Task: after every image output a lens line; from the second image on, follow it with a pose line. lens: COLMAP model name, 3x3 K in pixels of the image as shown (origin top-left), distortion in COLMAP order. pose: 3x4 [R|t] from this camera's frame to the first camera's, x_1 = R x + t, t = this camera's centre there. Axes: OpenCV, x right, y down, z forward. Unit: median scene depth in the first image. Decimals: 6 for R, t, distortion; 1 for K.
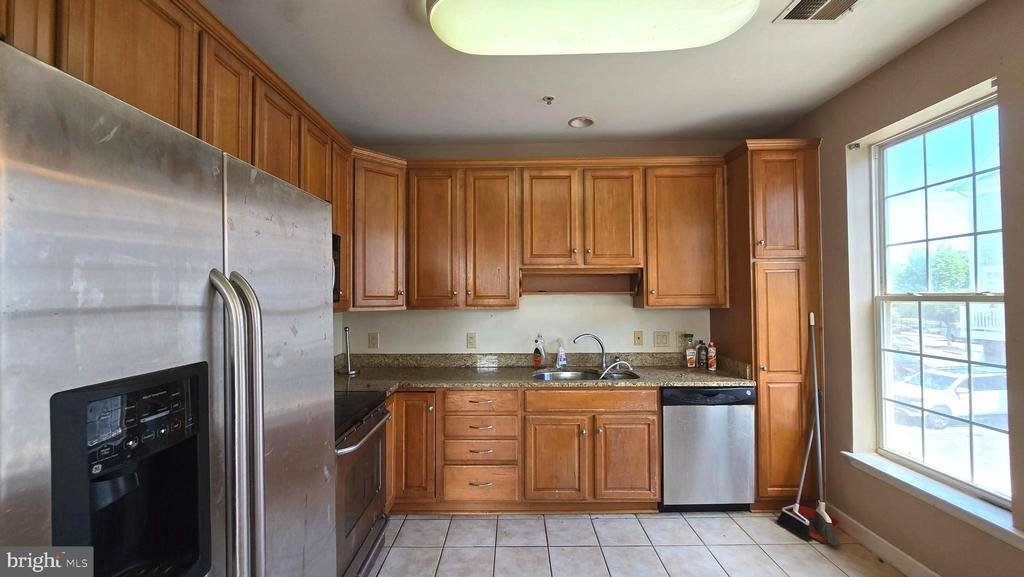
lens RADIAL K [[432.1, 0, 511.5], [0, 432.1, 294.0], [0, 0, 1]] dist [-0.010555, 0.001177]
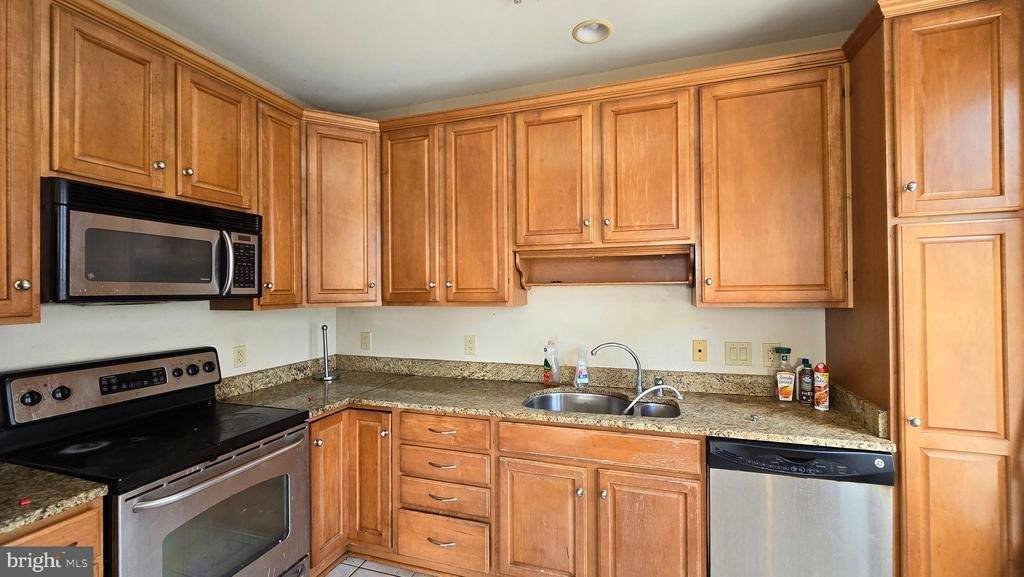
lens RADIAL K [[432.1, 0, 507.9], [0, 432.1, 293.1], [0, 0, 1]] dist [-0.010555, 0.001177]
pose [[0.950510, -0.000927, -0.310694, 0.242397], [0.005931, 0.999867, 0.015160, 0.001411], [0.310639, -0.016253, 0.950389, 0.303524]]
